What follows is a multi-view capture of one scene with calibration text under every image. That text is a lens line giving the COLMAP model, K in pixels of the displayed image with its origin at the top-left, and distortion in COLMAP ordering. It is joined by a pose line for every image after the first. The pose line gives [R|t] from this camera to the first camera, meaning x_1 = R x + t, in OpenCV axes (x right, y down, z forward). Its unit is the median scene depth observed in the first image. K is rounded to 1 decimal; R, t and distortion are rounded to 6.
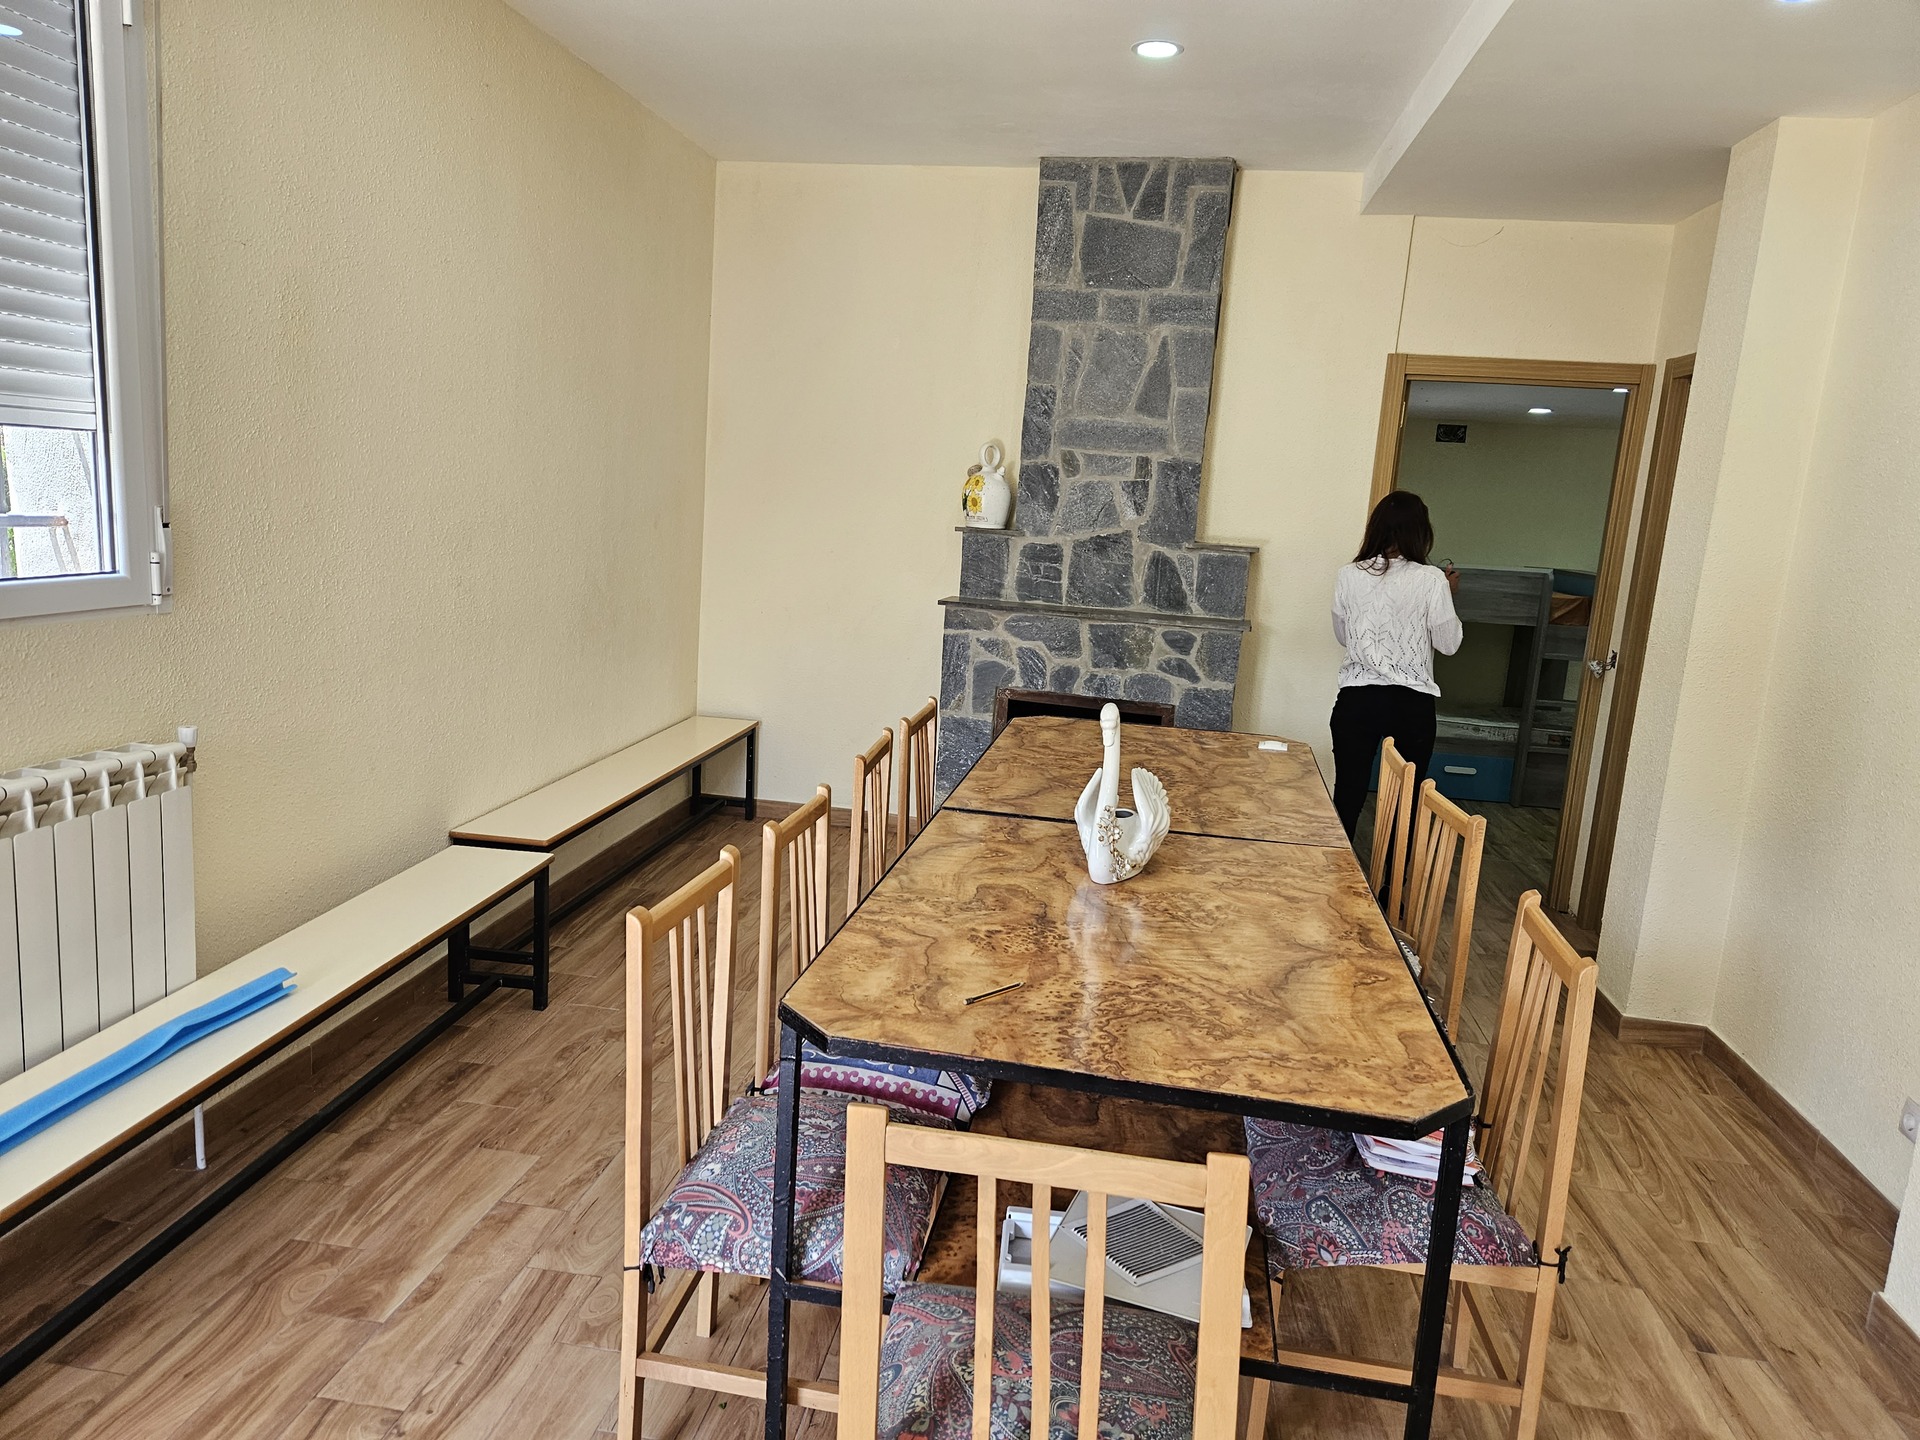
lens RADIAL K [[1288.9, 0, 952.7], [0, 1288.9, 717.6], [0, 0, 1]] dist [0.072908, -0.060193]
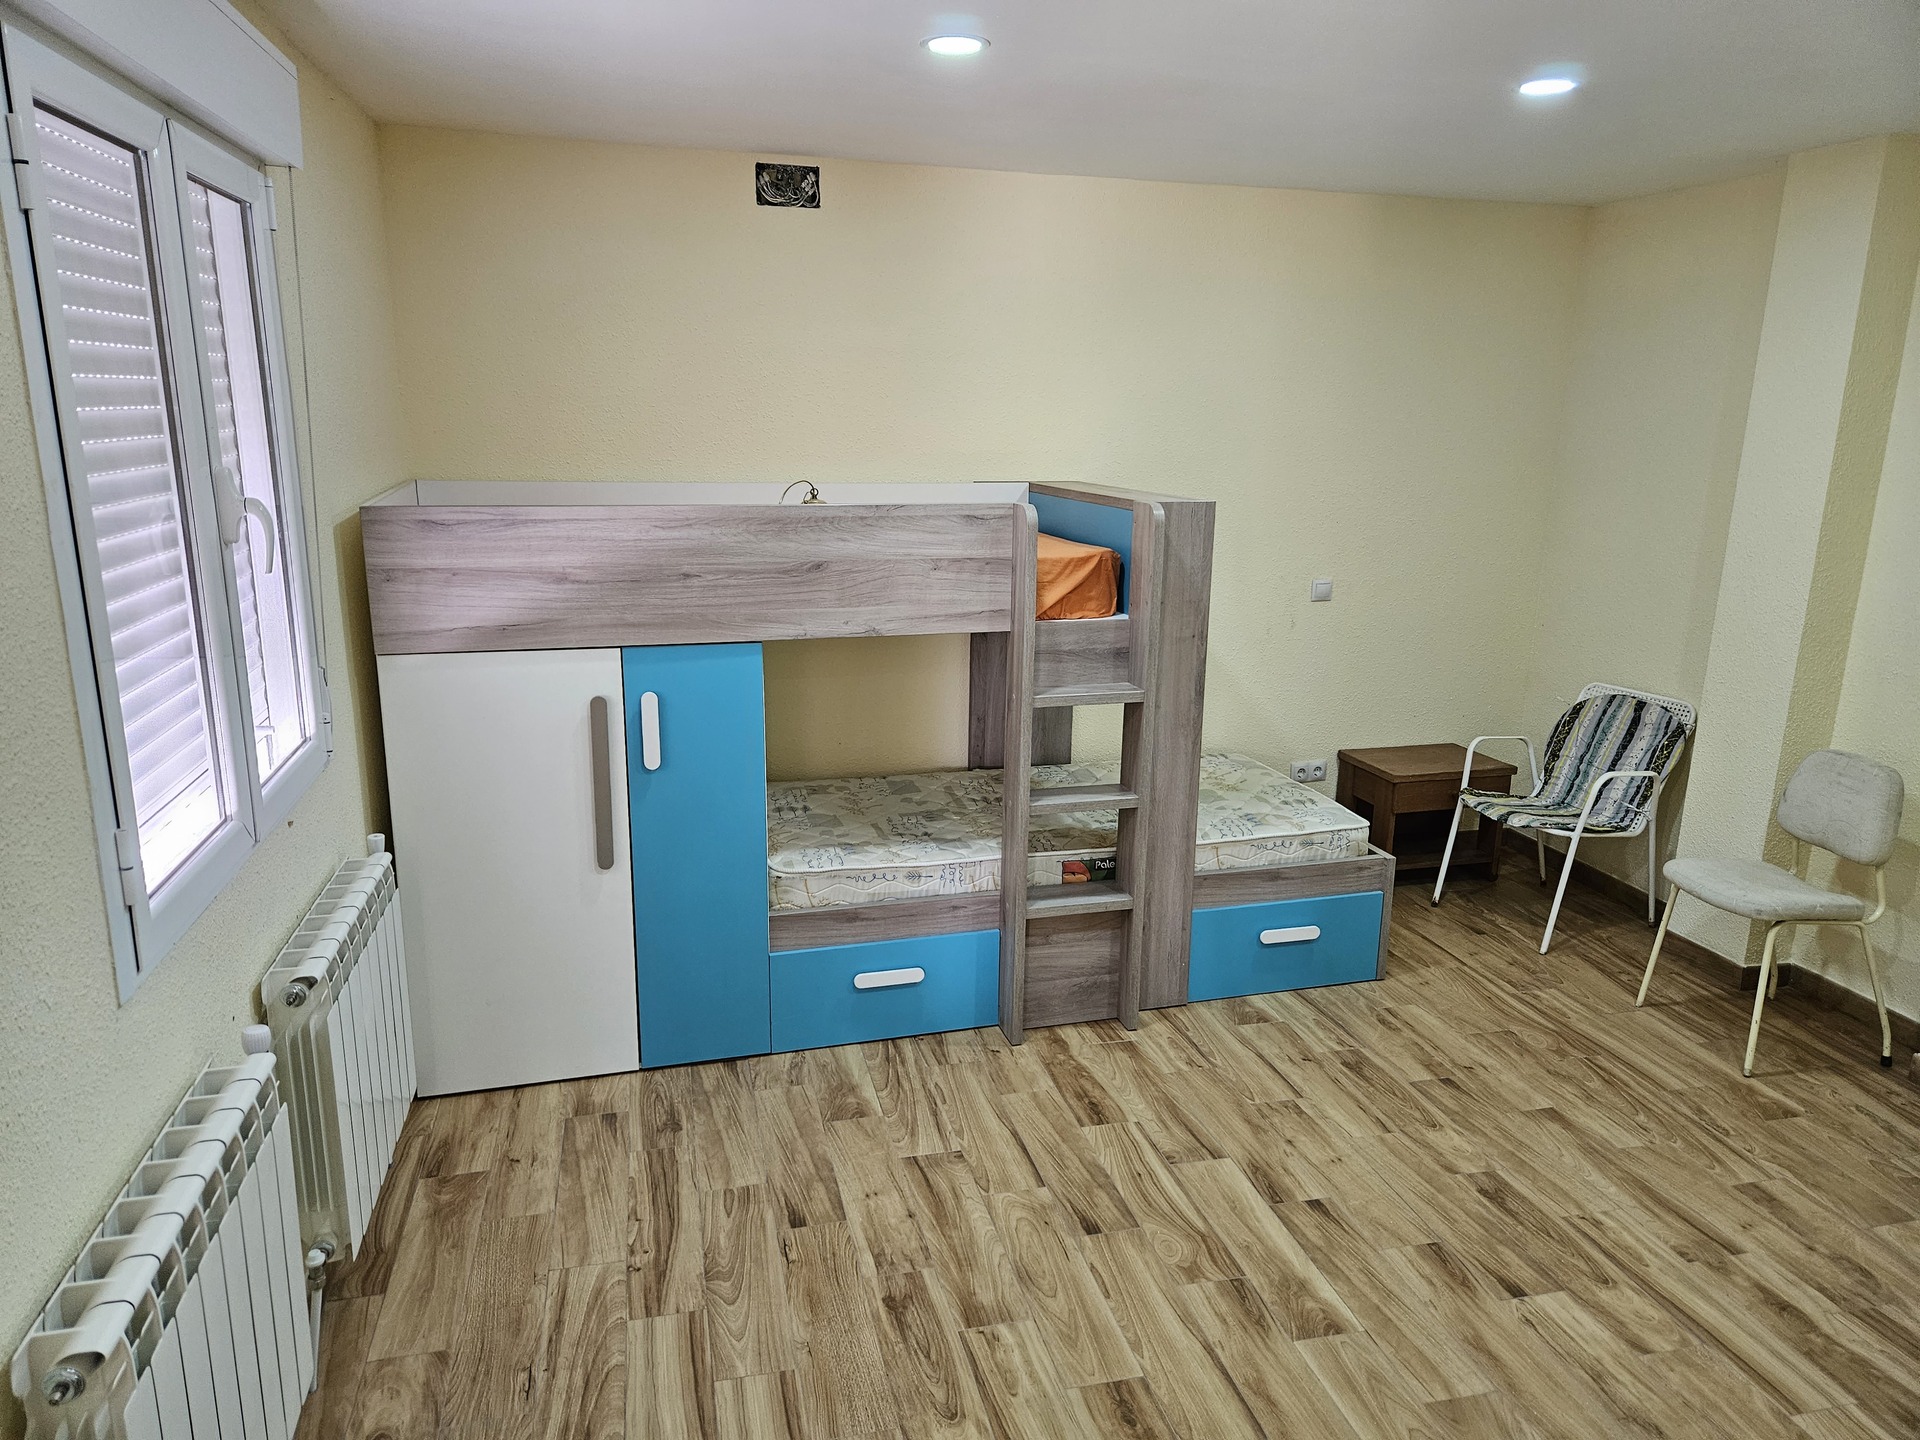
lens RADIAL K [[1288.9, 0, 962.1], [0, 1288.9, 723.0], [0, 0, 1]] dist [0.072908, -0.060193]
pose [[0.943378, -0.132109, 0.304279, 0.294053], [0.109705, 0.989912, 0.089665, -0.078637], [-0.313055, -0.051207, 0.948354, 0.590480]]
